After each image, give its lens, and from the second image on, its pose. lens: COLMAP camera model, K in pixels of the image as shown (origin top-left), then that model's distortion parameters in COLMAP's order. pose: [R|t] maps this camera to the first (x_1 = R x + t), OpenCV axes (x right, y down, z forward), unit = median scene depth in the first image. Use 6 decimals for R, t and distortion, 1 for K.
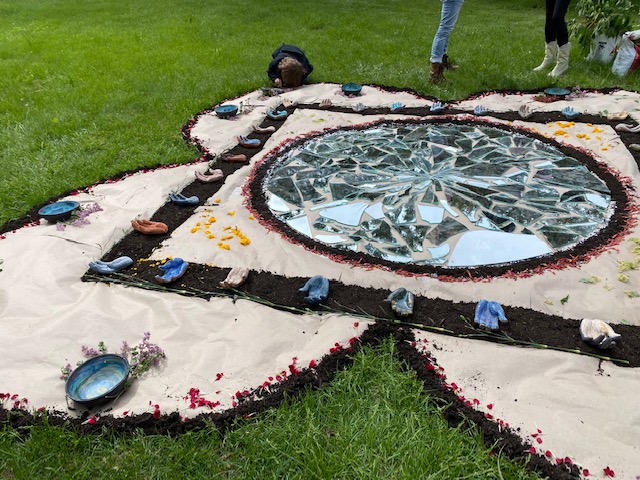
lens RADIAL K [[479.8, 0, 318.5], [0, 479.8, 243.0], [0, 0, 1]] dist [0.017068, -0.021607]
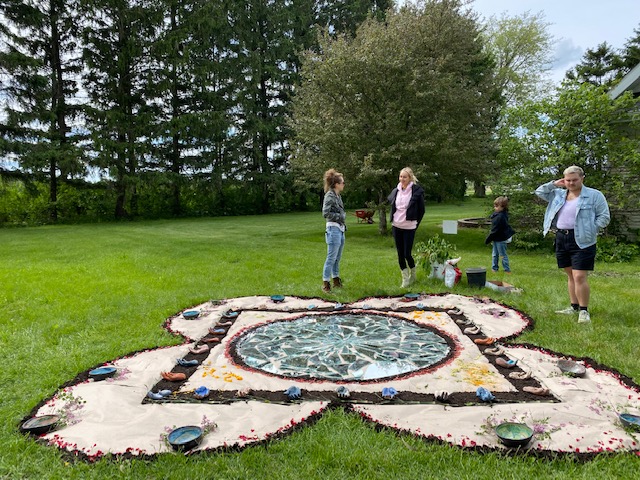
lens RADIAL K [[492.5, 0, 318.2], [0, 492.5, 238.3], [0, 0, 1]] dist [0.022341, -0.025407]
pose [[0.974016, -0.000581, 0.226480, -0.201938], [0.104020, 0.889432, -0.445073, 0.254205], [-0.201180, 0.457066, 0.866382, -0.511057]]
